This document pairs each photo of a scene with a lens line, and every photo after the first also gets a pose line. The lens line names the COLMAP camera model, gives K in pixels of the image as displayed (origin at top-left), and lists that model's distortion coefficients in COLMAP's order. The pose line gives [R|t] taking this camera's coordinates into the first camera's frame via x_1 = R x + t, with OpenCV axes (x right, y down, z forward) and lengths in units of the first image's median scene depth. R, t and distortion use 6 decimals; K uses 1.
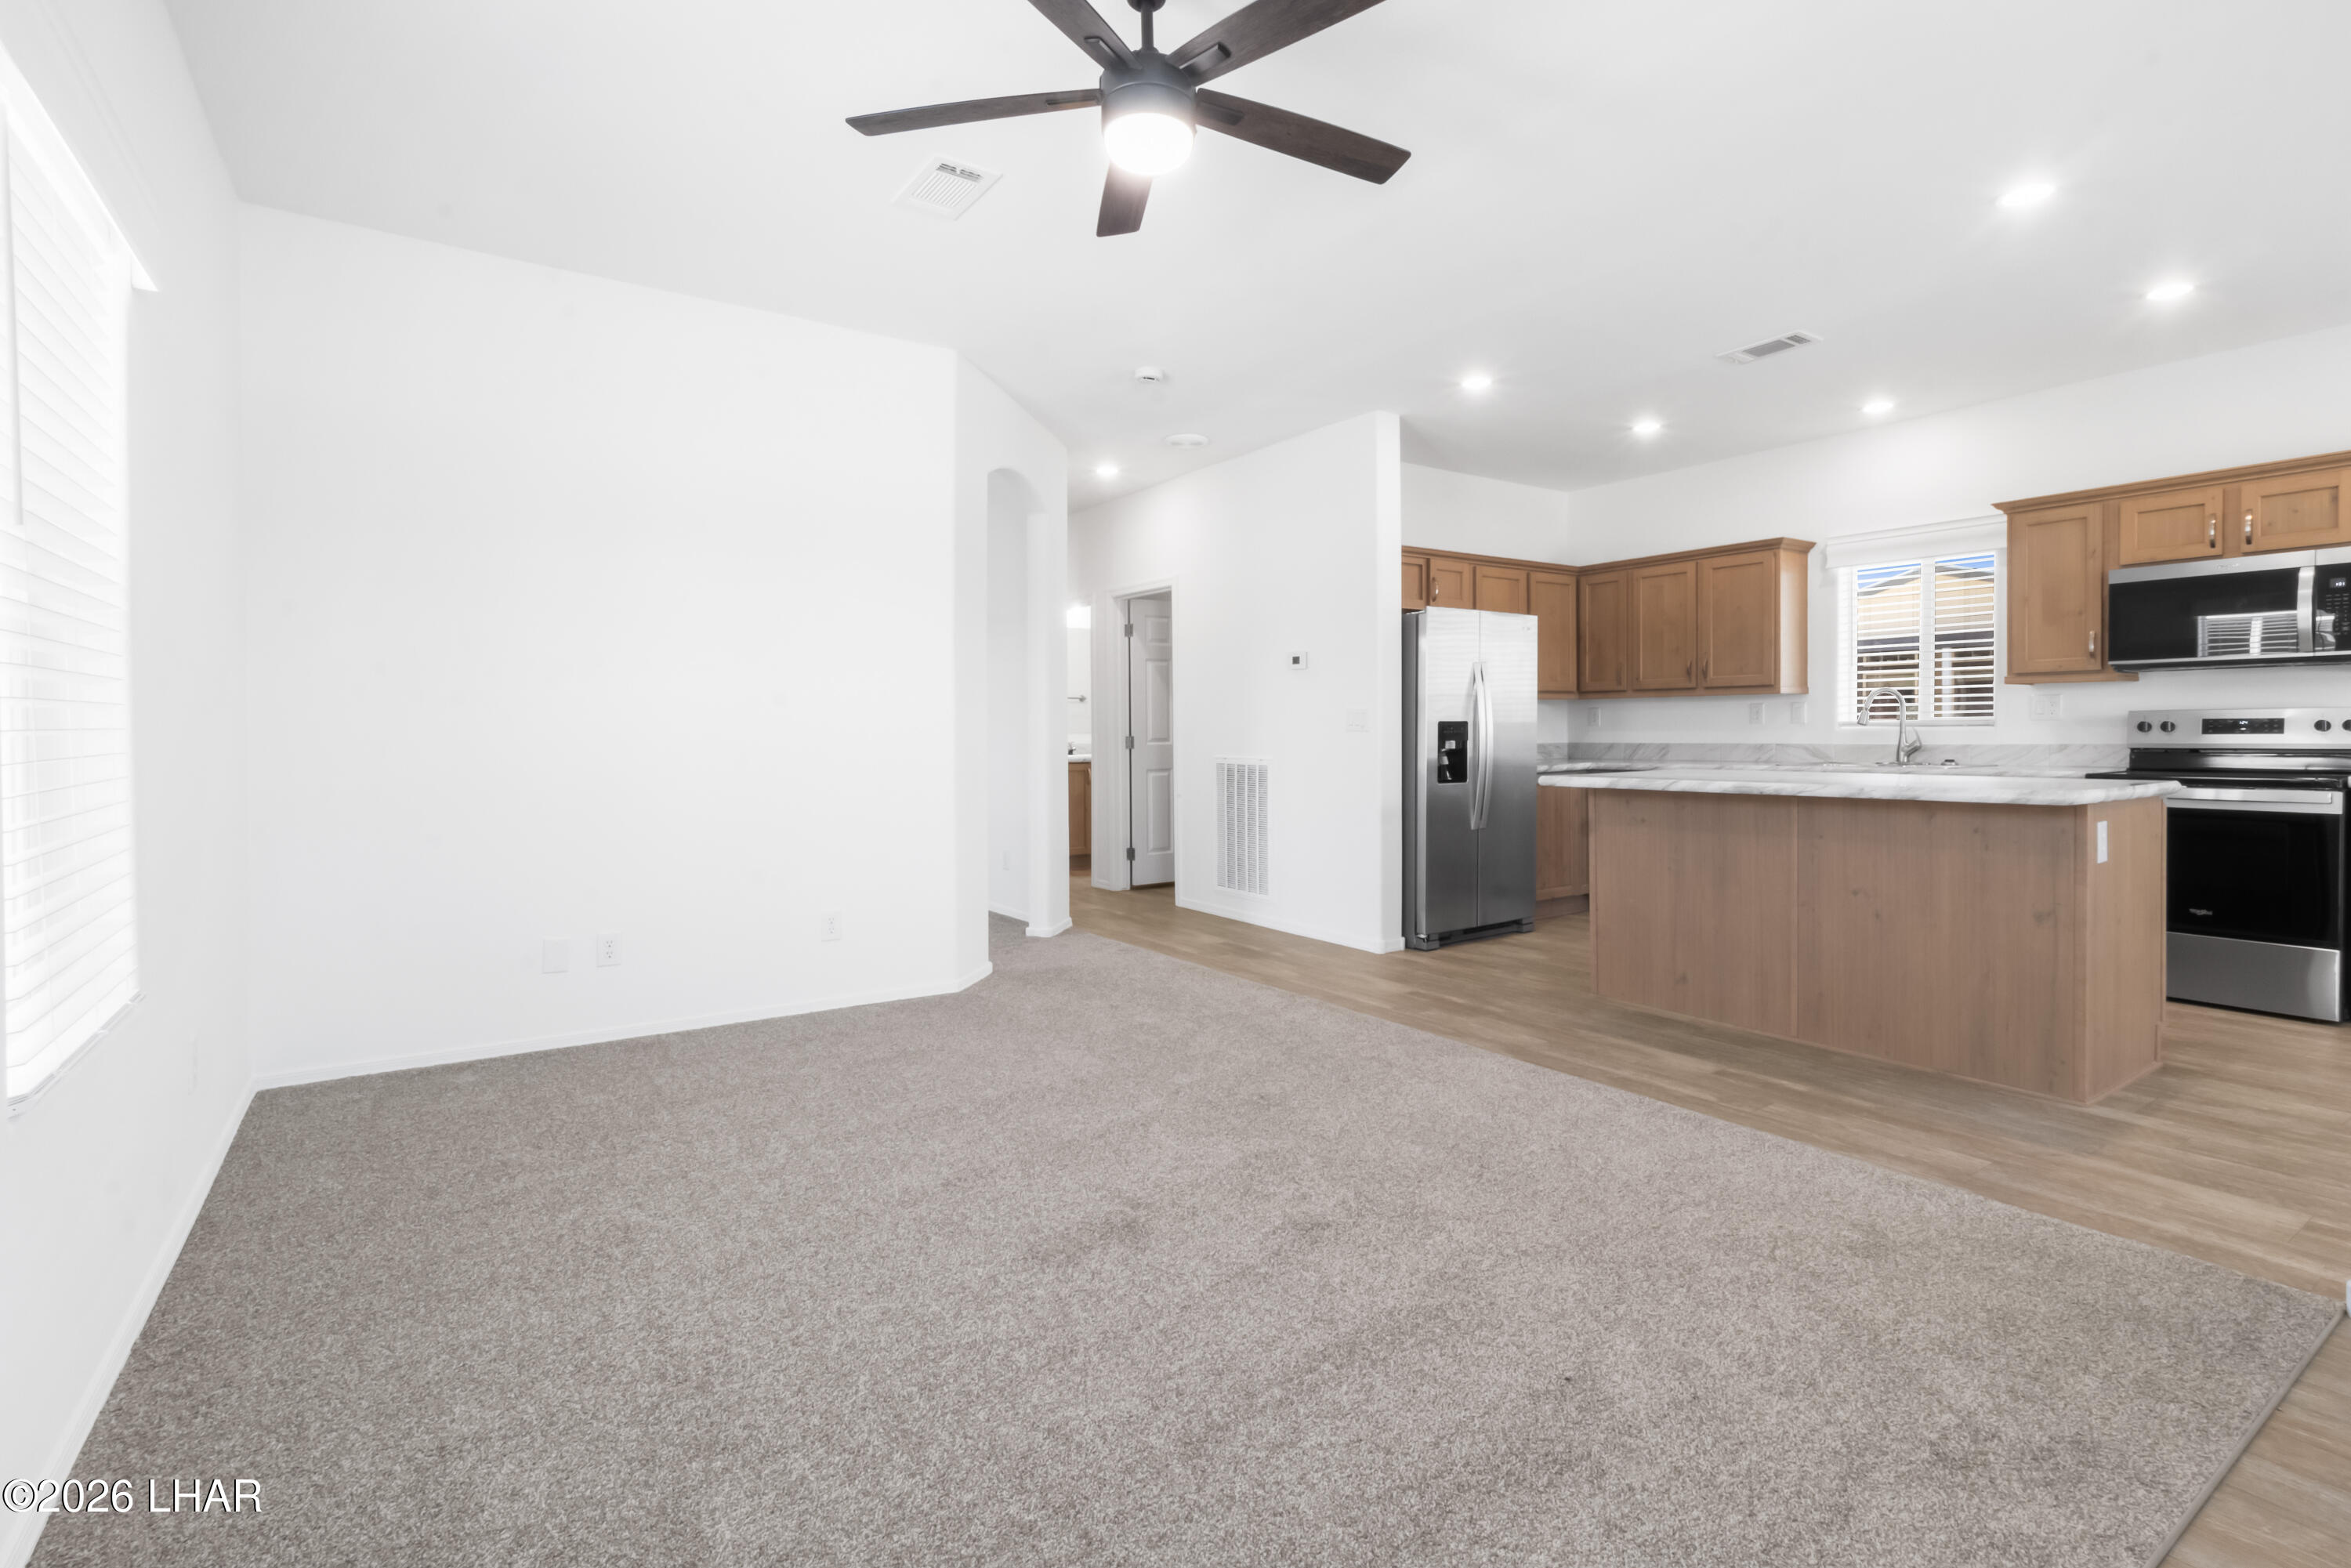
lens RADIAL K [[1101.7, 0, 1183.8], [0, 1101.7, 746.9], [0, 0, 1]] dist [-0.000002, -0.000061]
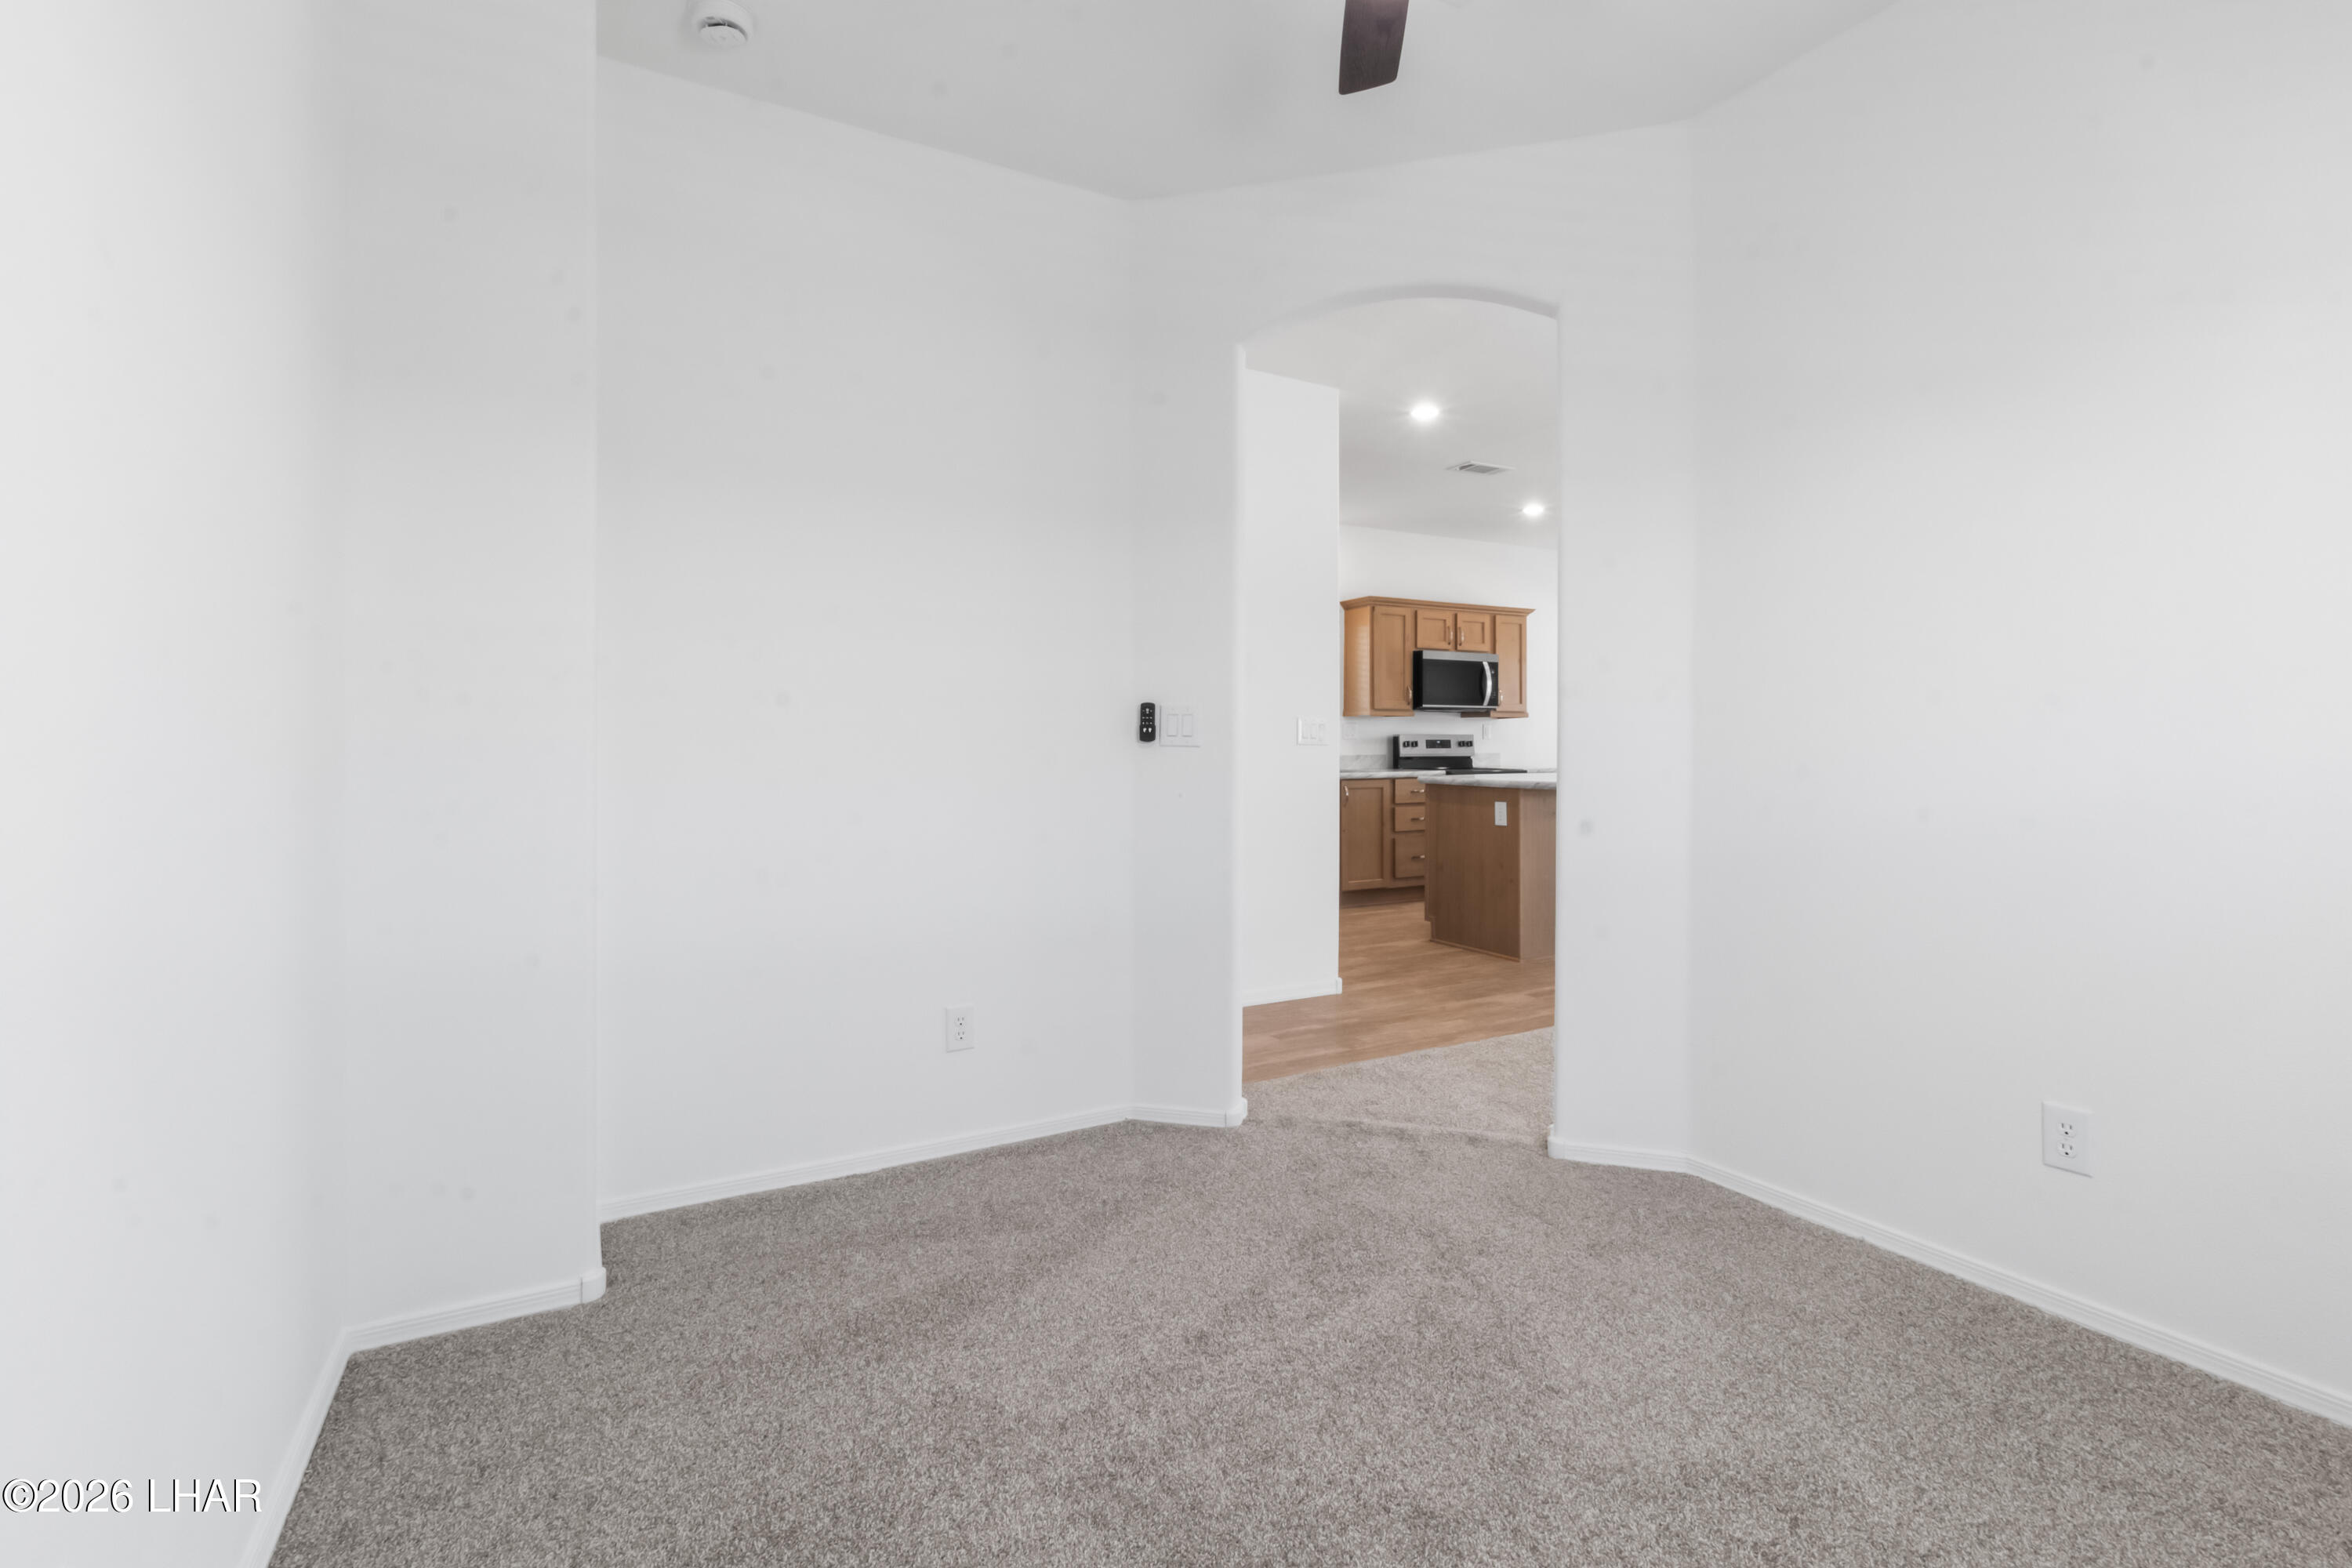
lens RADIAL K [[1102.2, 0, 1184.3], [0, 1102.2, 746.9], [0, 0, 1]] dist [-0.000002, -0.000061]
pose [[0.084108, 0.000404, 0.996457, -0.809920], [0.007308, 0.999973, -0.001023, -0.014509], [-0.996430, 0.007368, 0.084103, 1.165785]]
